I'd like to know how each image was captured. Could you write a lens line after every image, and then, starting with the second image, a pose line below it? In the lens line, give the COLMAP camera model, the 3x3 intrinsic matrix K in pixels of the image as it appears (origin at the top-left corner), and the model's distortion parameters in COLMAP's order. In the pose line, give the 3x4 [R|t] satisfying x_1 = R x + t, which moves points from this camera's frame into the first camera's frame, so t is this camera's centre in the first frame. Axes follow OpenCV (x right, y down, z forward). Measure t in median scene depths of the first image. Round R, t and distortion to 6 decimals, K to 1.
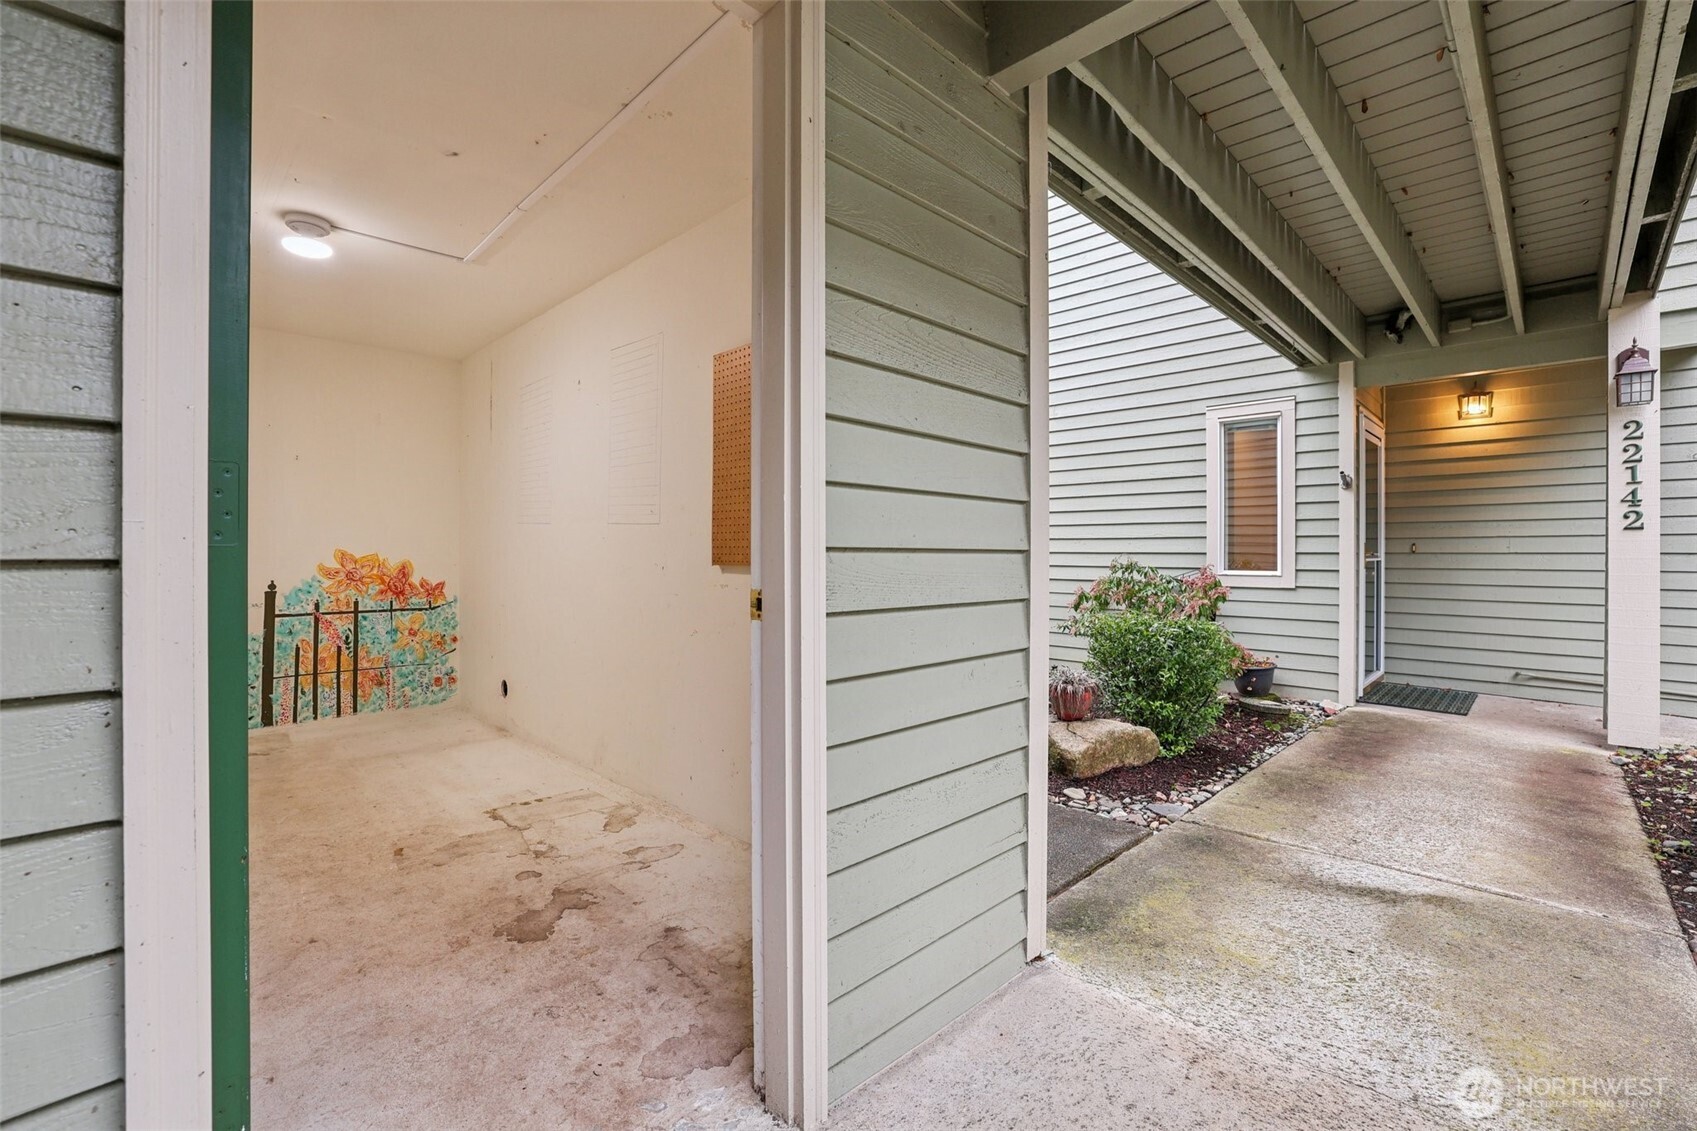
lens RADIAL K [[726.8, 0, 842.4], [0, 726.8, 552.1], [0, 0, 1]] dist [-0.034641, 0.008813]
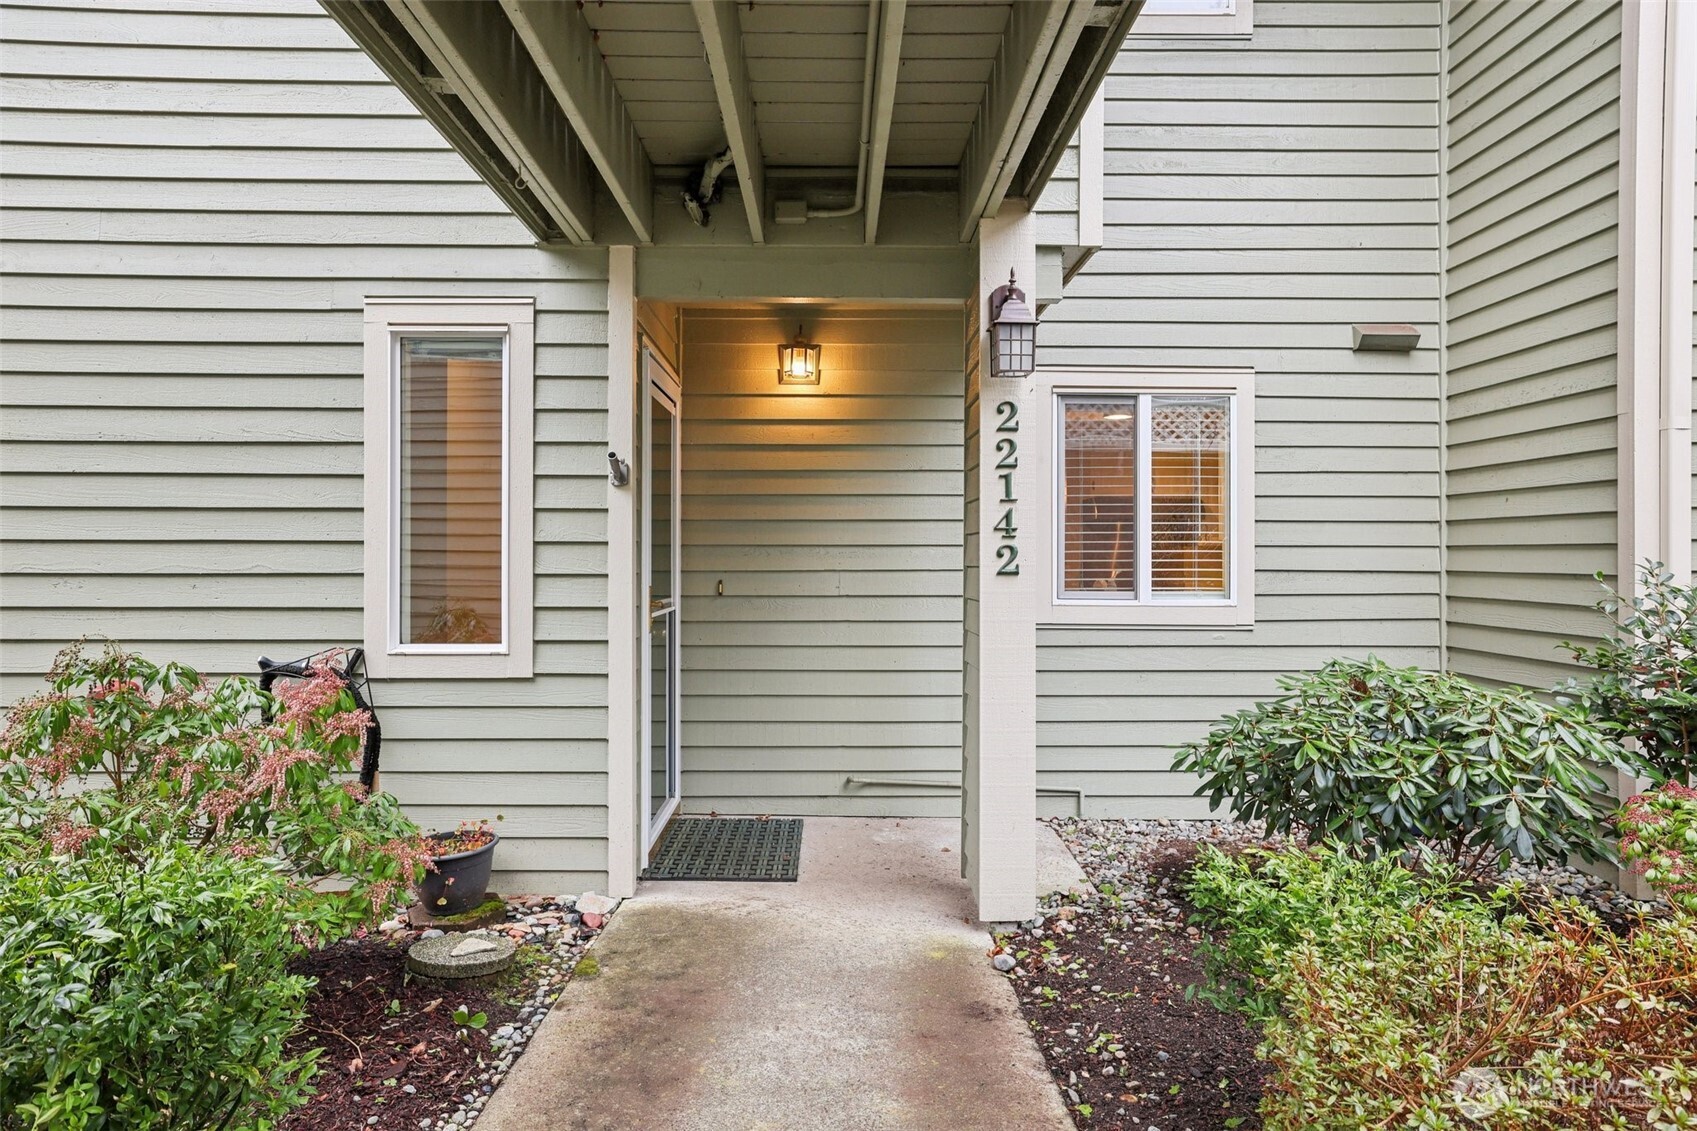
lens RADIAL K [[1045.5, 0, 841.1], [0, 1045.5, 558.2], [0, 0, 1]] dist [0.004415, 0.005528]
pose [[0.696118, -0.000600, 0.717927, 0.286810], [-0.000438, 0.999999, 0.001260, -0.039470], [-0.717928, -0.001192, 0.696117, 0.376036]]
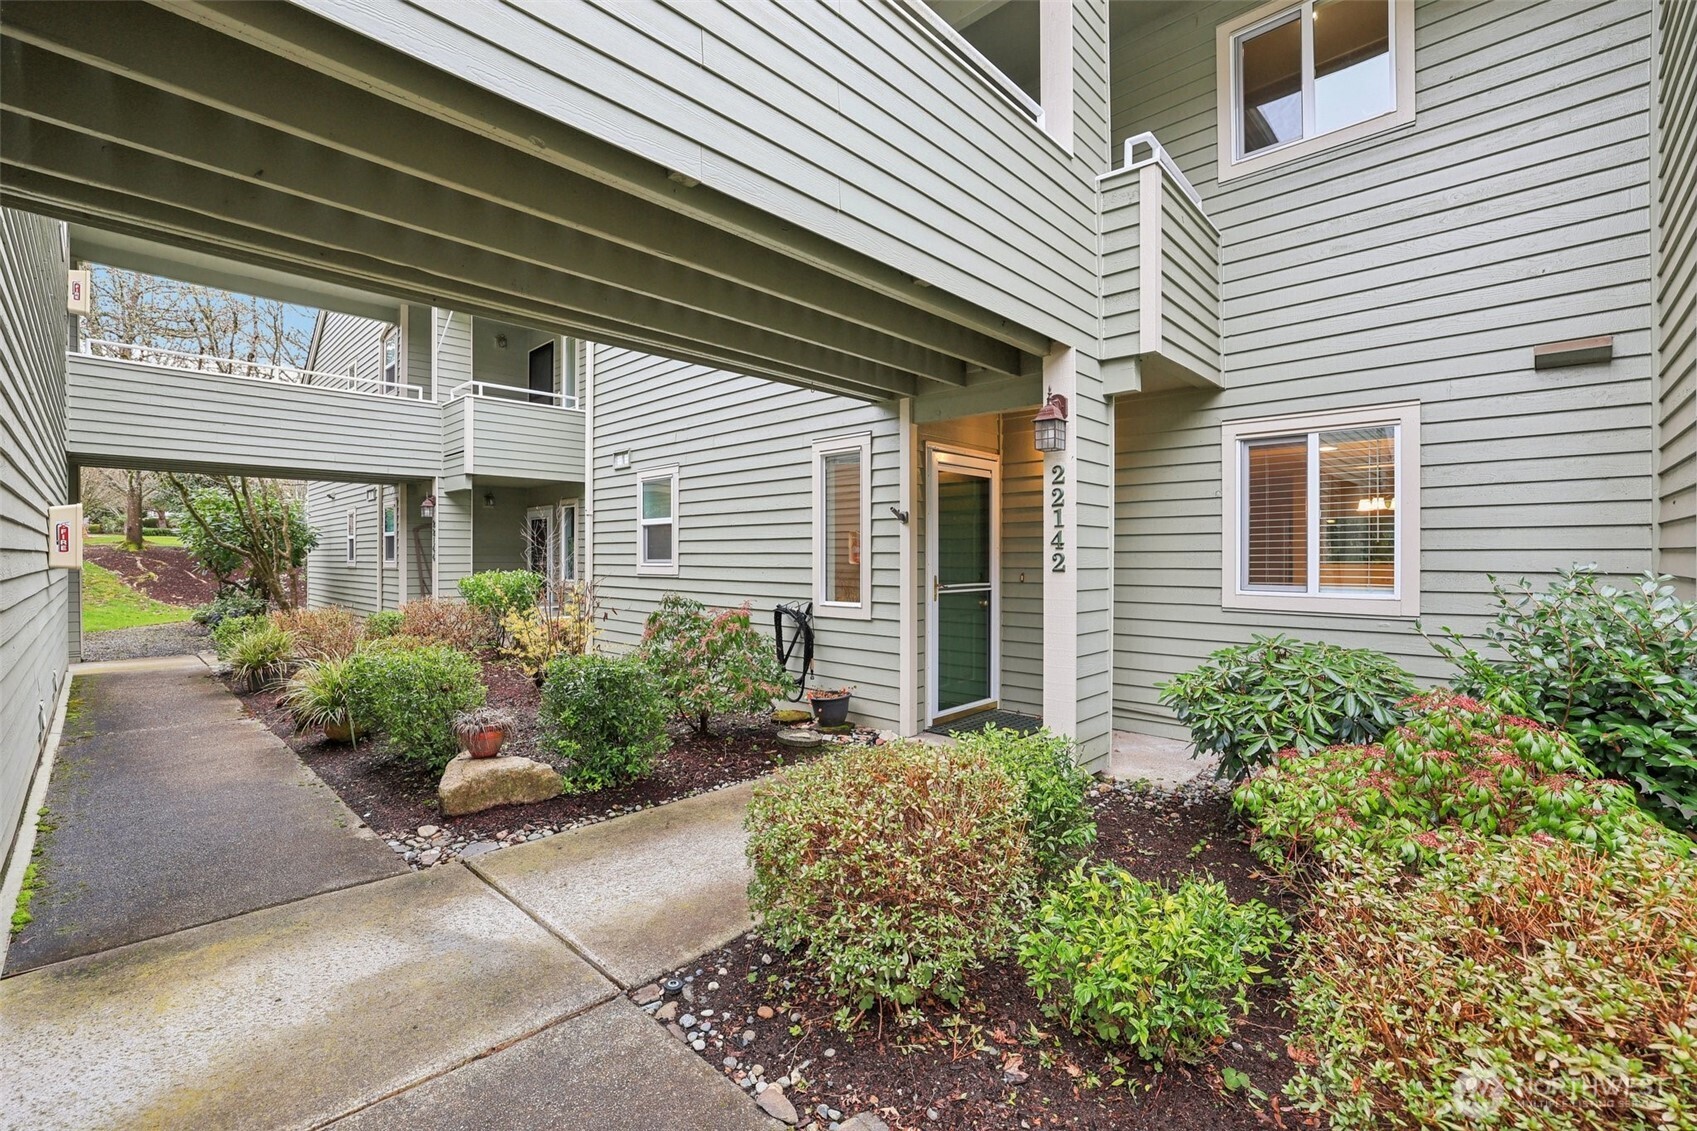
lens RADIAL K [[726.8, 0, 841.0], [0, 726.8, 558.0], [0, 0, 1]] dist [-0.034641, 0.008813]
pose [[0.999649, -0.002022, 0.026424, 0.638736], [0.002012, 0.999998, 0.000419, -0.043101], [-0.026425, -0.000365, 0.999651, -0.037721]]
